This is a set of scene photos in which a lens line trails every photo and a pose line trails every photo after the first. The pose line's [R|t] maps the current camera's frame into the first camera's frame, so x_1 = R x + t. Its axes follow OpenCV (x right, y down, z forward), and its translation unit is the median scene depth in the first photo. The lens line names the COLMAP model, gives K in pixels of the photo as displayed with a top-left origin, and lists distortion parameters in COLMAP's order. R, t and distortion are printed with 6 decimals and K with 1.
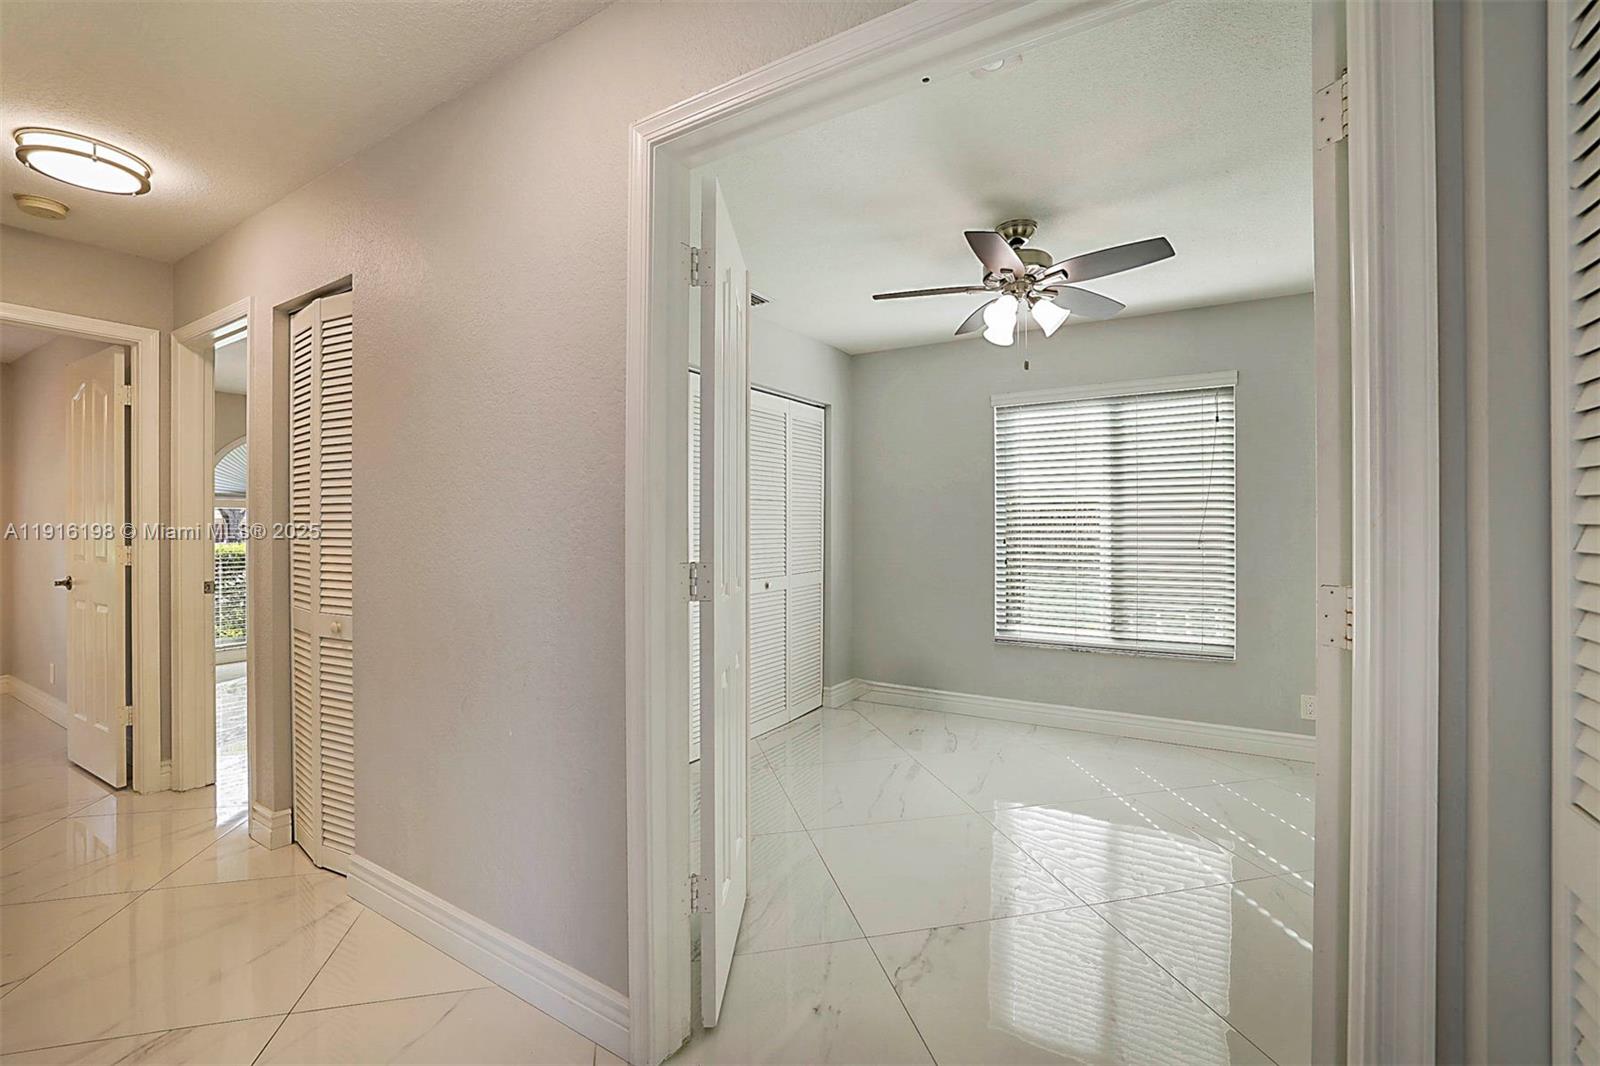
lens RADIAL K [[705.2, 0, 806.8], [0, 705.2, 526.2], [0, 0, 1]] dist [-0.003869, -0.000006]
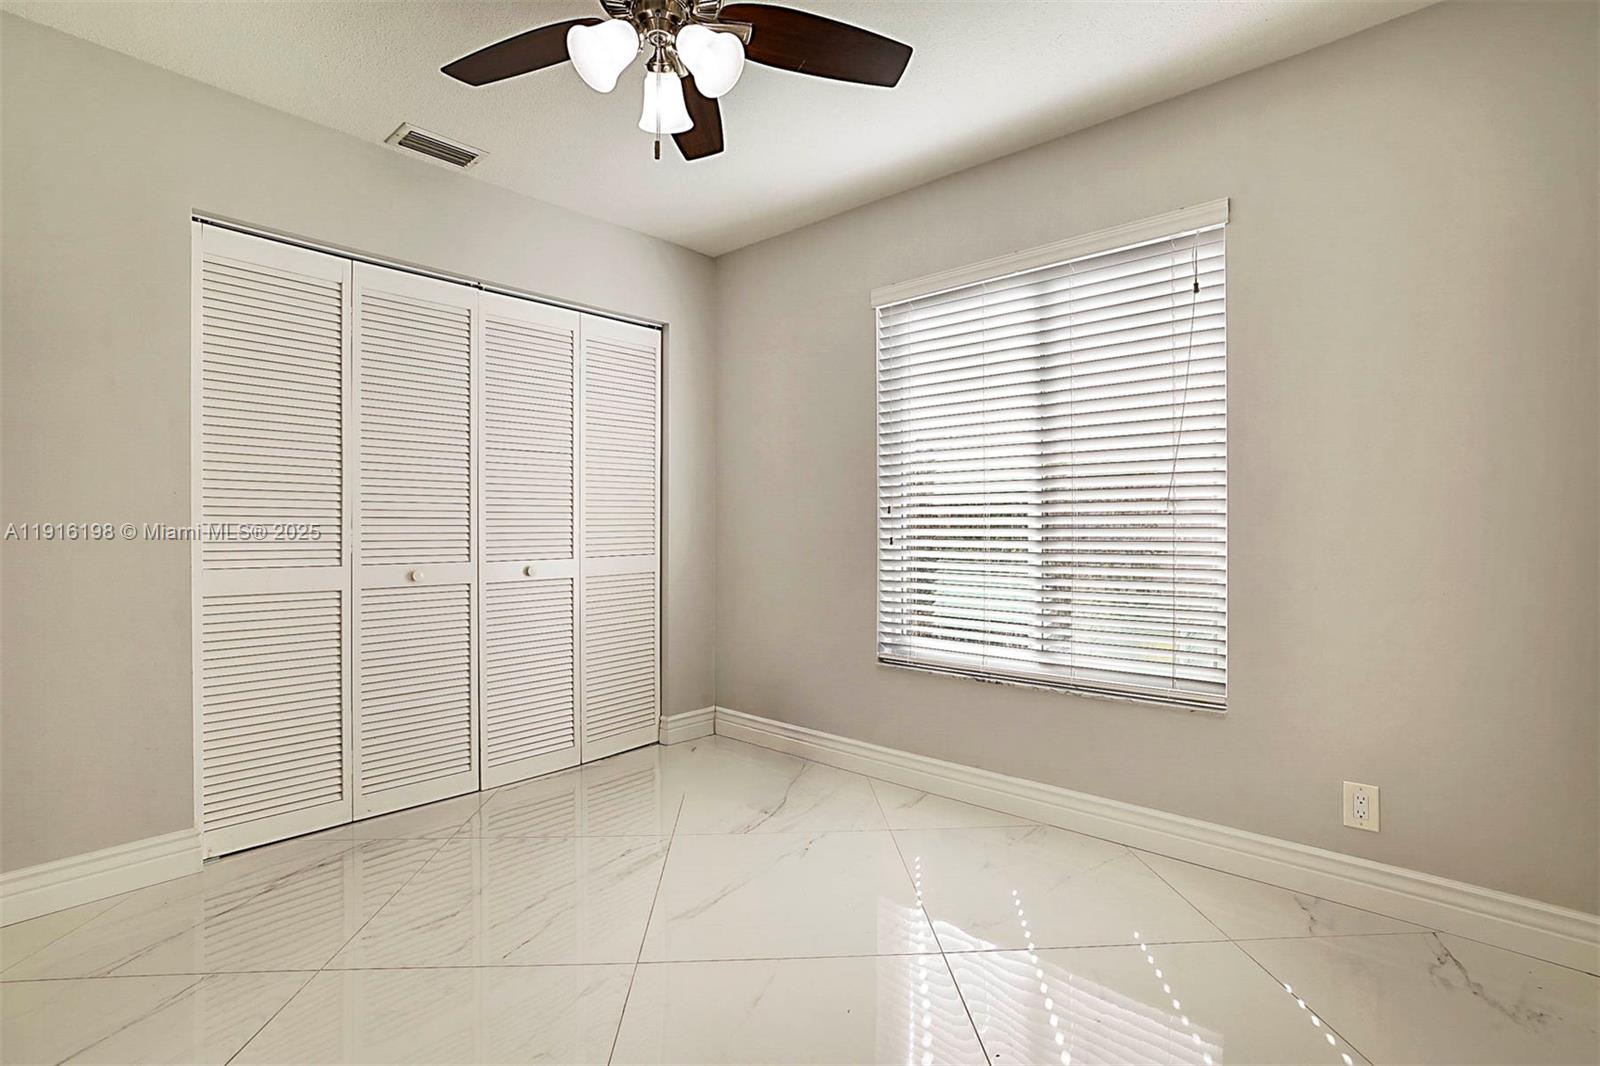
lens RADIAL K [[755.6, 0, 792.4], [0, 755.6, 524.5], [0, 0, 1]] dist [-0.021762, 0.000326]
pose [[0.979933, -0.001644, -0.199320, 0.343341], [0.001547, 0.999999, -0.000642, 0.036689], [0.199321, 0.000321, 0.979934, 0.301783]]
